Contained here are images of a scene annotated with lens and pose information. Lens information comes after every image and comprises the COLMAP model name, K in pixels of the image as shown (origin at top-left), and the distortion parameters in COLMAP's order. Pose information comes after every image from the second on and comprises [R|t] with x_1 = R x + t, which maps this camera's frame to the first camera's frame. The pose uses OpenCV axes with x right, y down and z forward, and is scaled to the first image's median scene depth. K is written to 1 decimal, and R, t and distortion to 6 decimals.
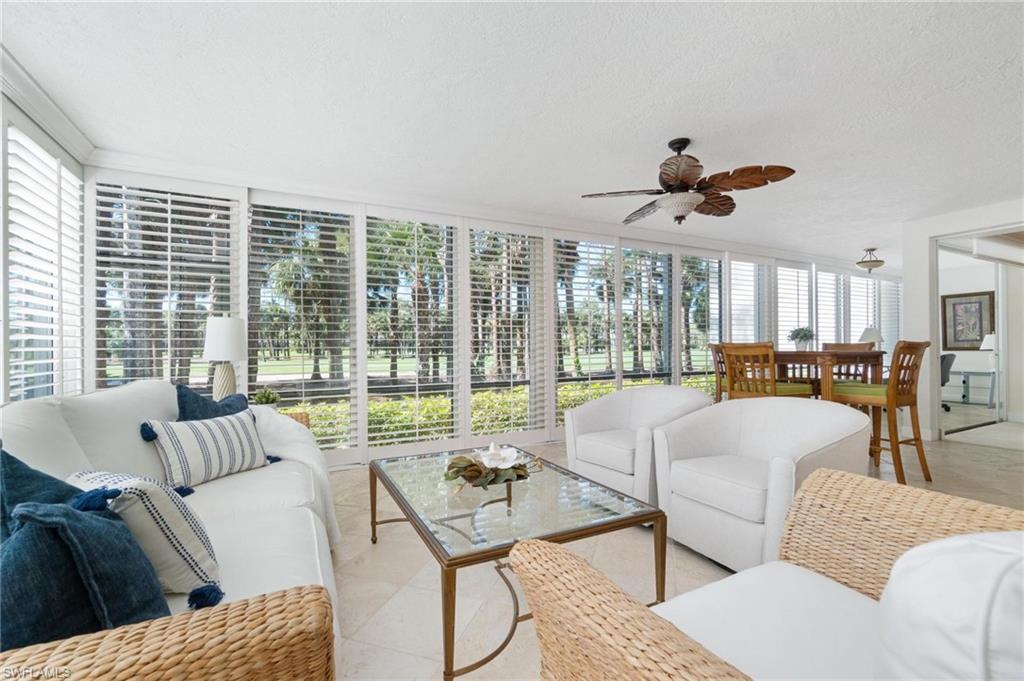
lens RADIAL K [[443.5, 0, 507.3], [0, 443.5, 346.7], [0, 0, 1]] dist [-0.007126, 0.001706]
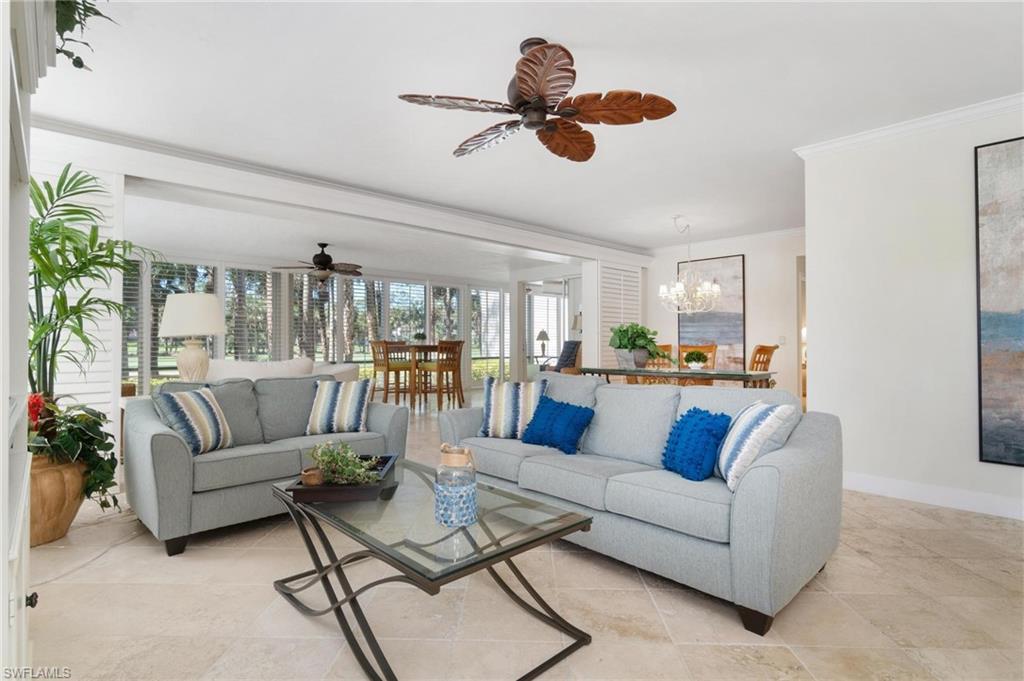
lens RADIAL K [[506.7, 0, 501.7], [0, 506.7, 335.1], [0, 0, 1]] dist [0.003003, 0.000152]
pose [[0.961026, 0.016871, 0.275943, 0.268790], [-0.014325, 0.999834, -0.011238, -0.008864], [-0.276087, 0.006847, 0.961108, -0.755283]]
